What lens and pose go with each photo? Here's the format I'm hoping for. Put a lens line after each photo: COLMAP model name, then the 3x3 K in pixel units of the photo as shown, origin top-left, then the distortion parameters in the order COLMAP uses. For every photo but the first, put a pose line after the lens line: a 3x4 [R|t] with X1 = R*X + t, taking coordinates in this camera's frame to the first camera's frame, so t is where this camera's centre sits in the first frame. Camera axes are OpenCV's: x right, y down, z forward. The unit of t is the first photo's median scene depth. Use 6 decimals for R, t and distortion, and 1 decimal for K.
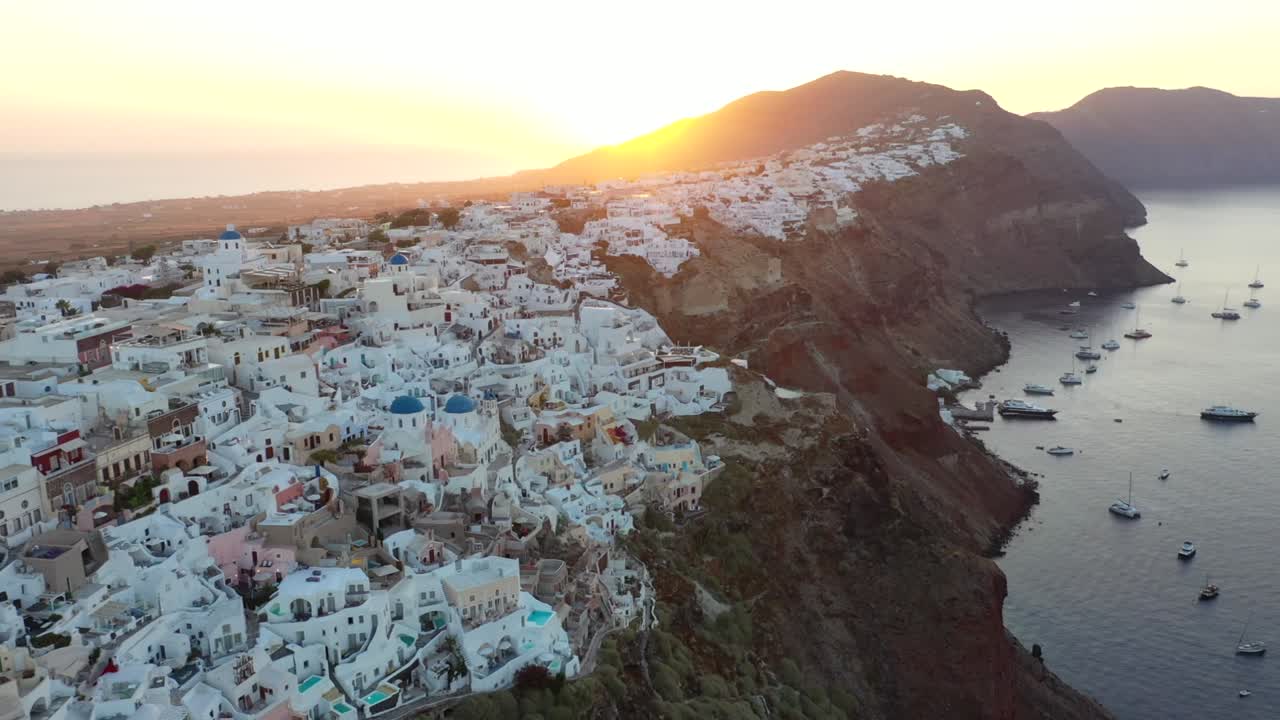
lens RADIAL K [[994.9, 0, 640.2], [0, 994.9, 358.6], [0, 0, 1]] dist [-0.008269, -0.002011]
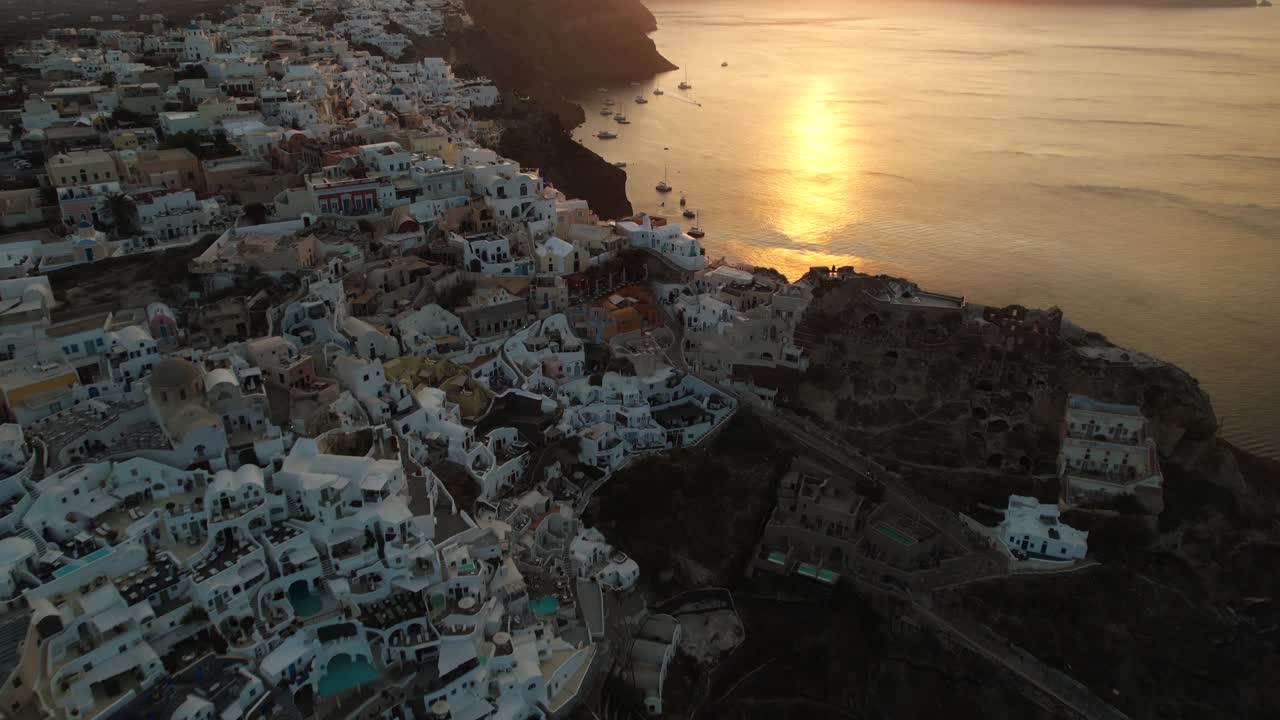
lens RADIAL K [[994.9, 0, 639.1], [0, 994.9, 360.5], [0, 0, 1]] dist [-0.008269, -0.002011]
pose [[0.896686, -0.149611, 0.416619, -0.315086], [0.076446, 0.979351, 0.187158, 0.108291], [-0.436017, -0.135973, 0.889607, -0.562661]]
